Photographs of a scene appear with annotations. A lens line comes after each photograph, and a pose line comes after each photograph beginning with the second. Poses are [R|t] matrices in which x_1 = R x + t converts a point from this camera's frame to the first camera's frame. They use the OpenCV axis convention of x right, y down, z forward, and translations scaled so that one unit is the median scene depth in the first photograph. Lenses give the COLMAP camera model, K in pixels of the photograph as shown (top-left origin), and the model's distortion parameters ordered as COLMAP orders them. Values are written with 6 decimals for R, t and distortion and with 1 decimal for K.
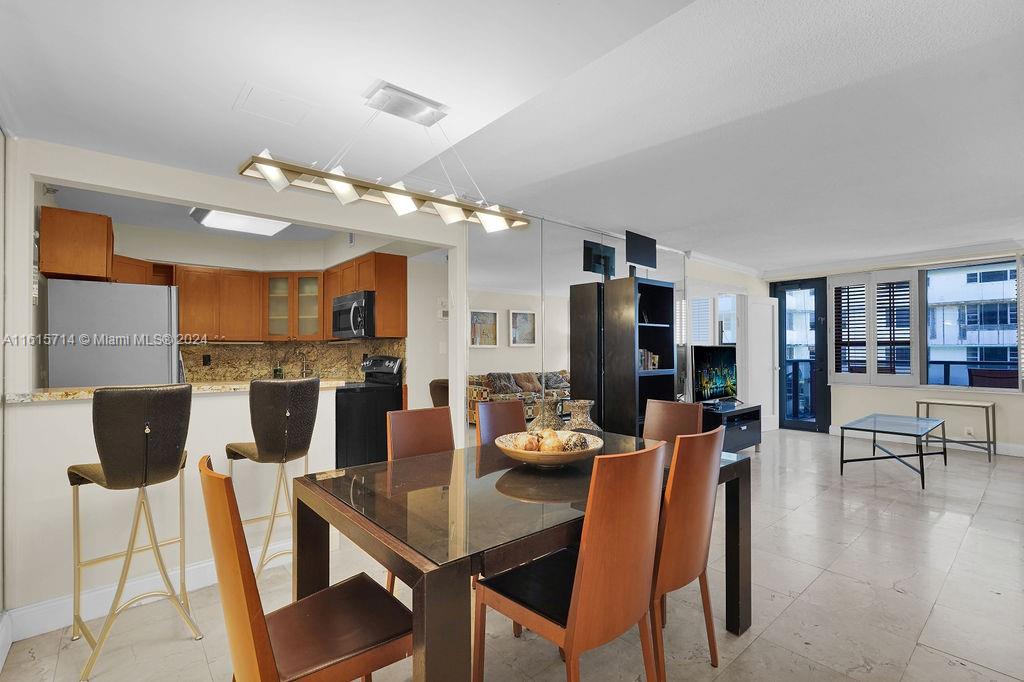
lens RADIAL K [[462.8, 0, 512.1], [0, 462.8, 344.6], [0, 0, 1]] dist [-0.019019, 0.009595]
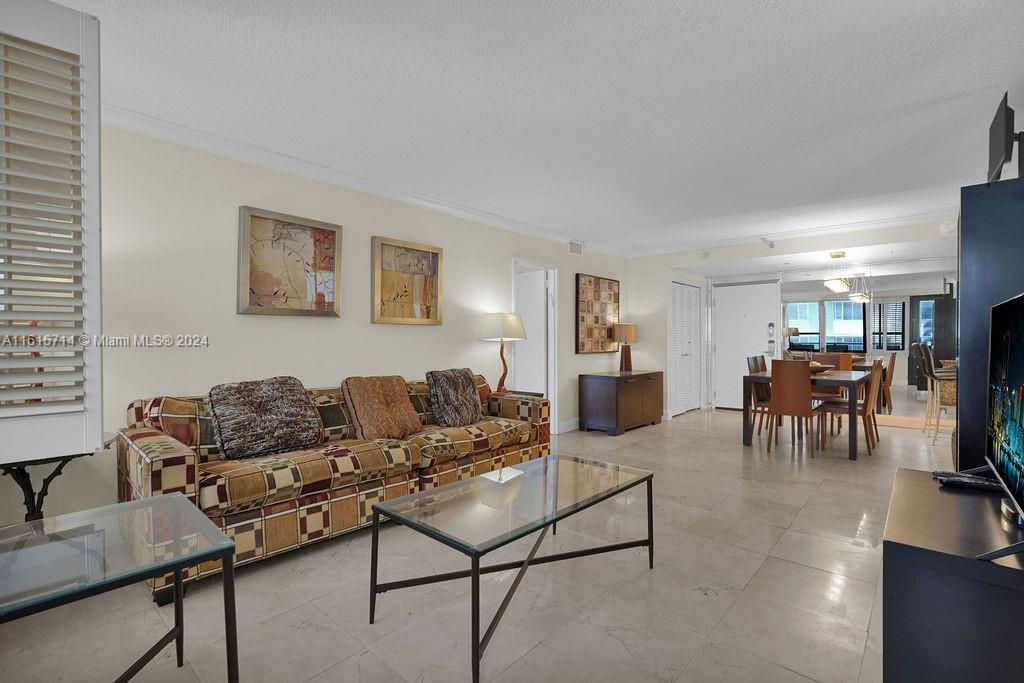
lens RADIAL K [[467.2, 0, 514.3], [0, 467.2, 343.4], [0, 0, 1]] dist [-0.016750, 0.009683]
pose [[-0.990424, 0.004023, -0.138001, 0.816783], [0.004623, 0.999981, -0.004030, 0.031212], [0.137983, -0.004630, -0.990424, 1.298581]]
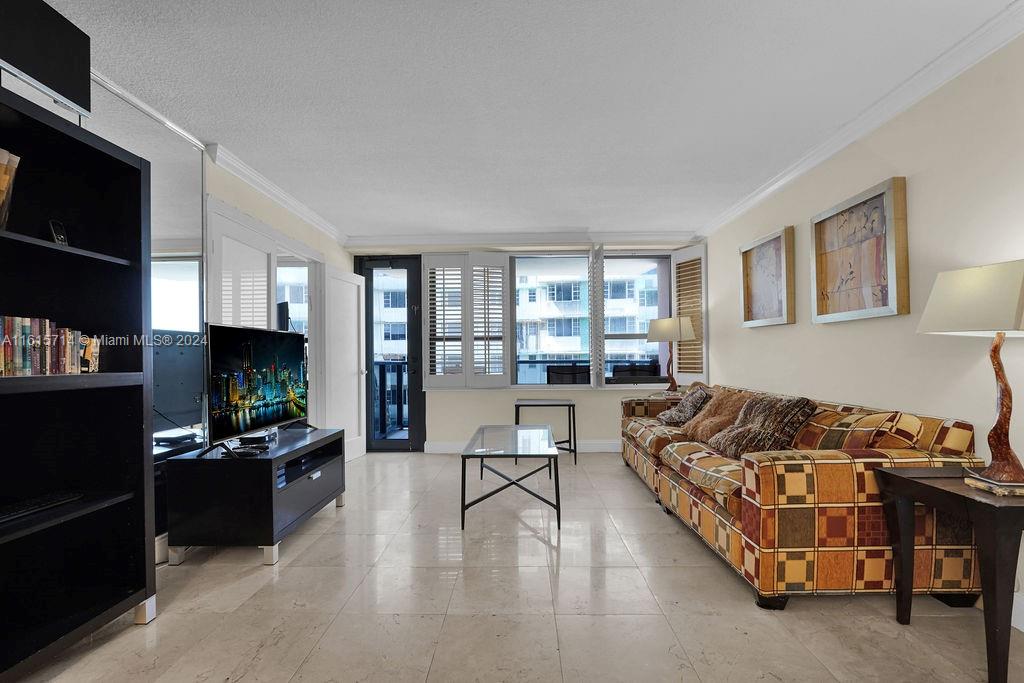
lens RADIAL K [[471.8, 0, 511.7], [0, 471.8, 356.8], [0, 0, 1]] dist [-0.019207, 0.011797]
pose [[0.665315, -0.001667, 0.746561, 0.235832], [-0.000343, 0.999997, 0.002538, 0.035443], [-0.746562, -0.001945, 0.665313, 0.444309]]
